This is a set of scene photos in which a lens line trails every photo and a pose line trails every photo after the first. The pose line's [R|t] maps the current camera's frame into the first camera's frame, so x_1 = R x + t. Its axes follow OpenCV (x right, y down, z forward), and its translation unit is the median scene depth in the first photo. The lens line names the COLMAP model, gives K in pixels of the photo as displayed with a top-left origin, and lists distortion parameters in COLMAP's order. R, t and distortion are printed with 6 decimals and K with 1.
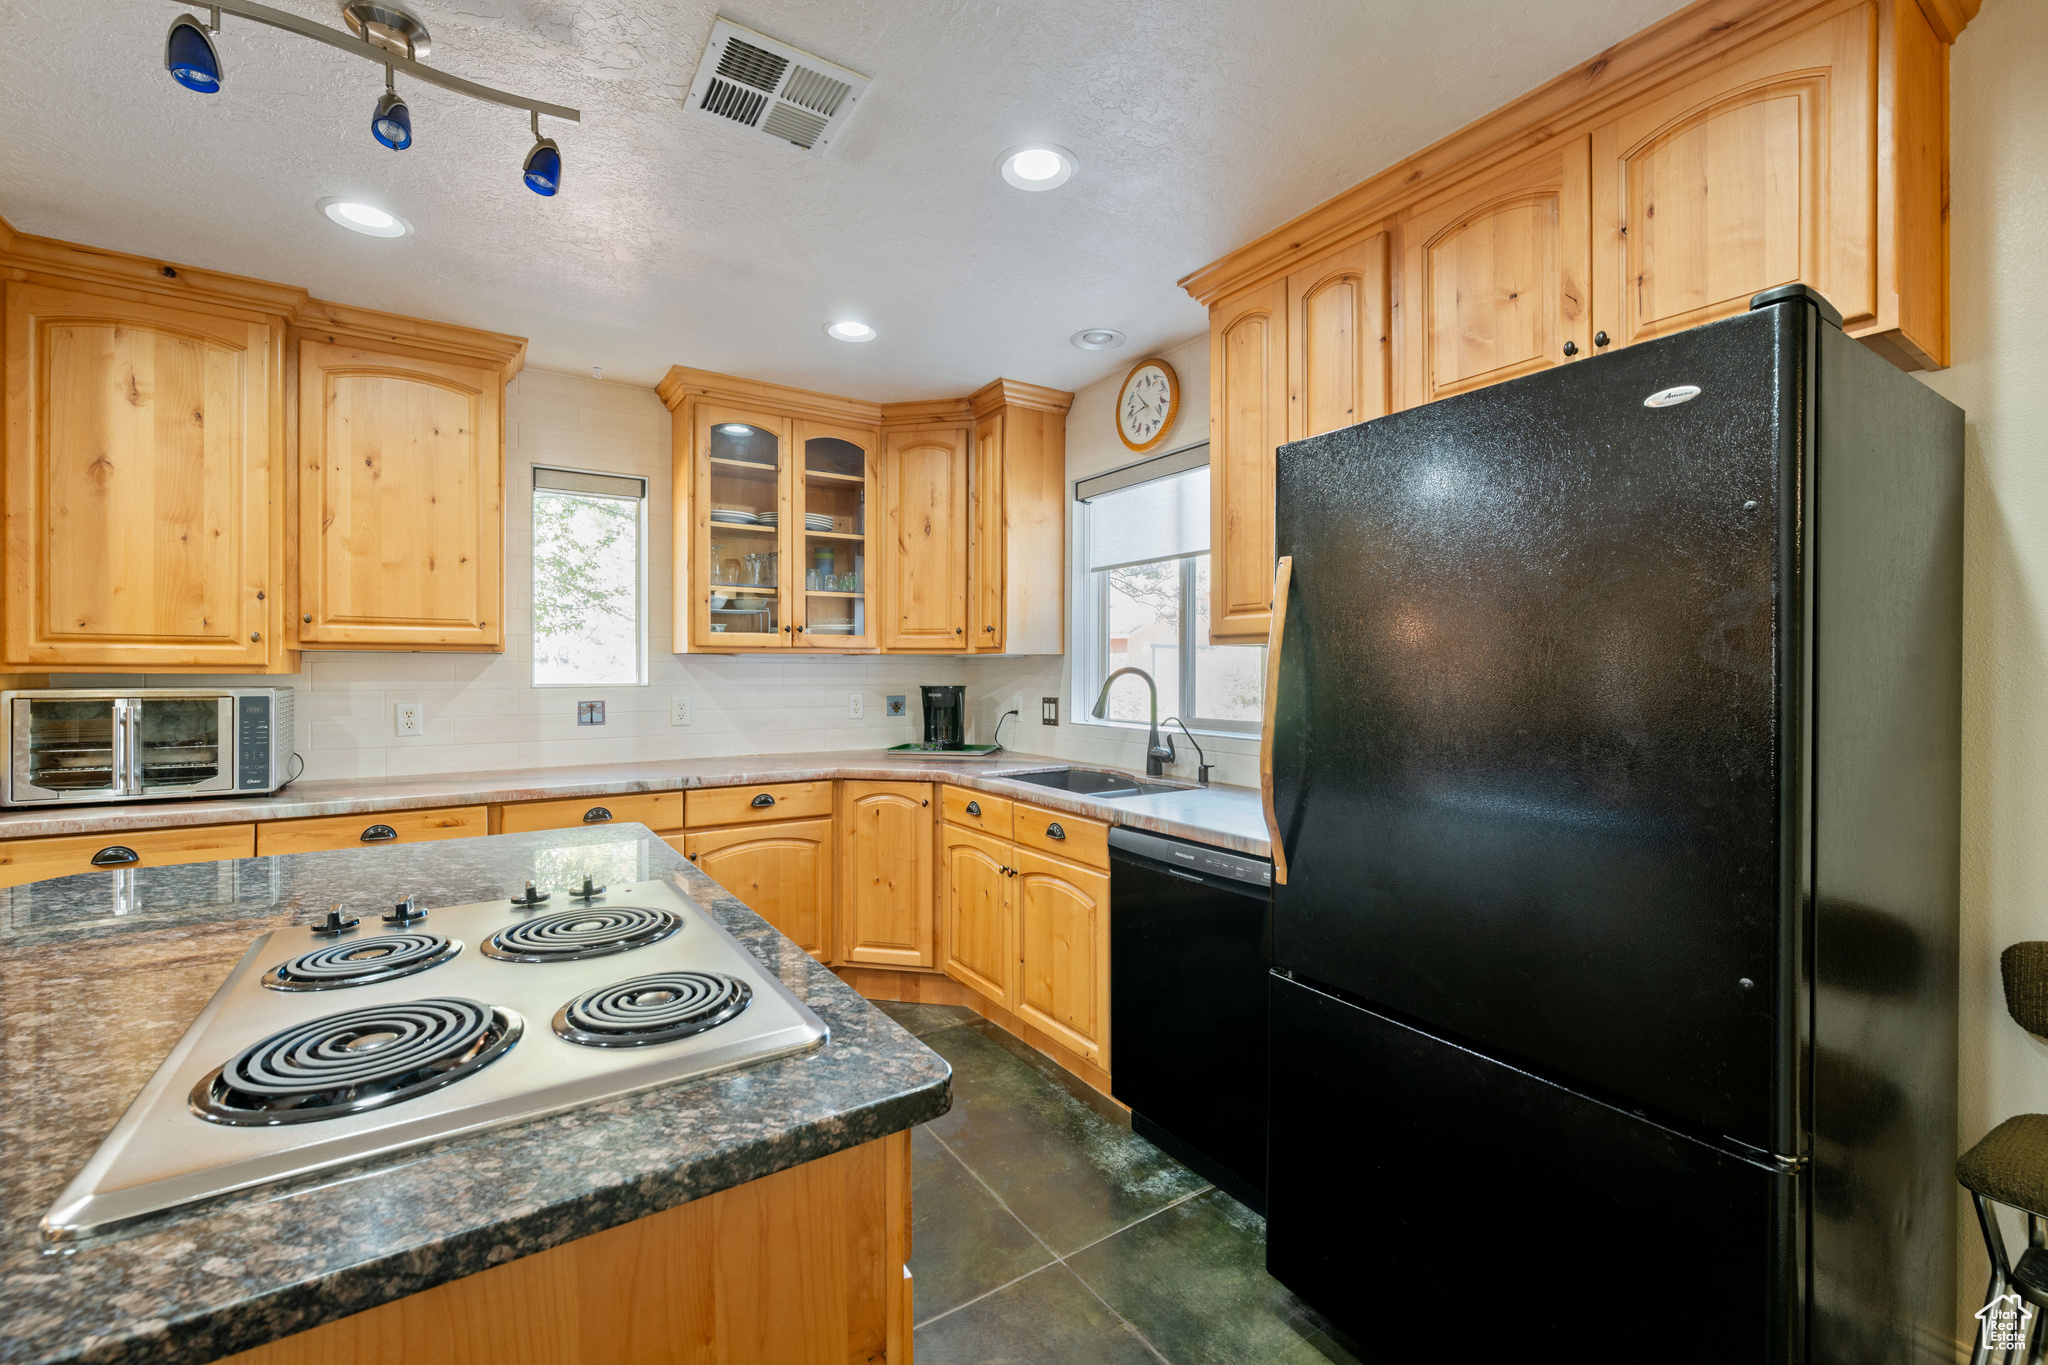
lens RADIAL K [[841.3, 0, 1019.1], [0, 841.3, 679.7], [0, 0, 1]] dist [0.000241, 0.000101]
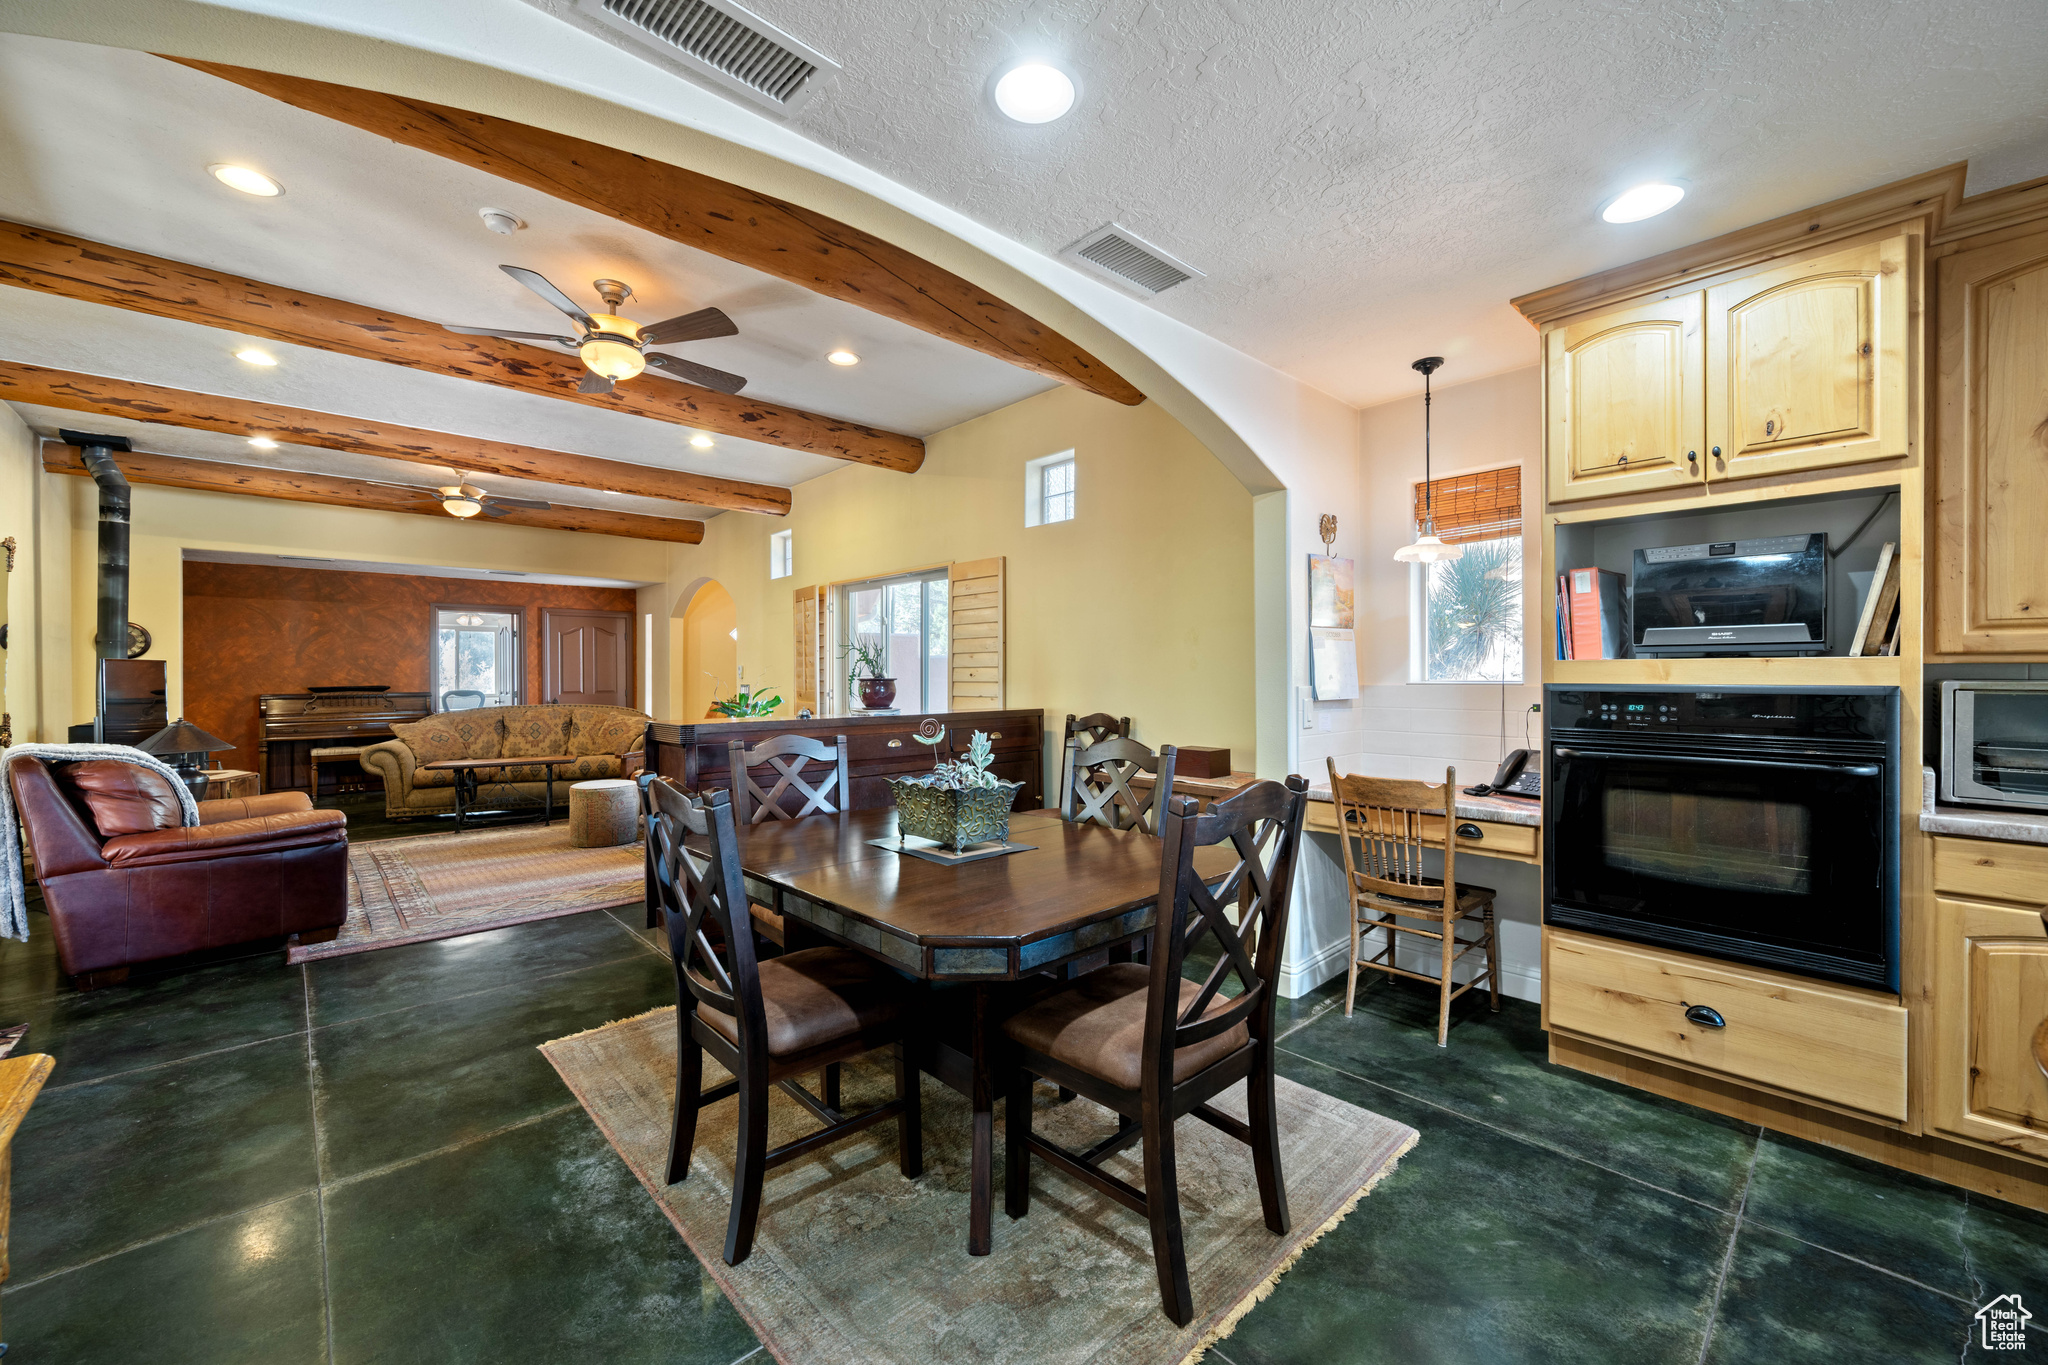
lens RADIAL K [[793.4, 0, 1018.8], [0, 793.4, 676.4], [0, 0, 1]] dist [0.000976, 0.000078]
pose [[0.161352, 0.004876, -0.986885, -0.458538], [-0.000321, 0.999988, 0.004888, 0.003299], [0.986897, -0.000472, 0.161352, -0.193253]]
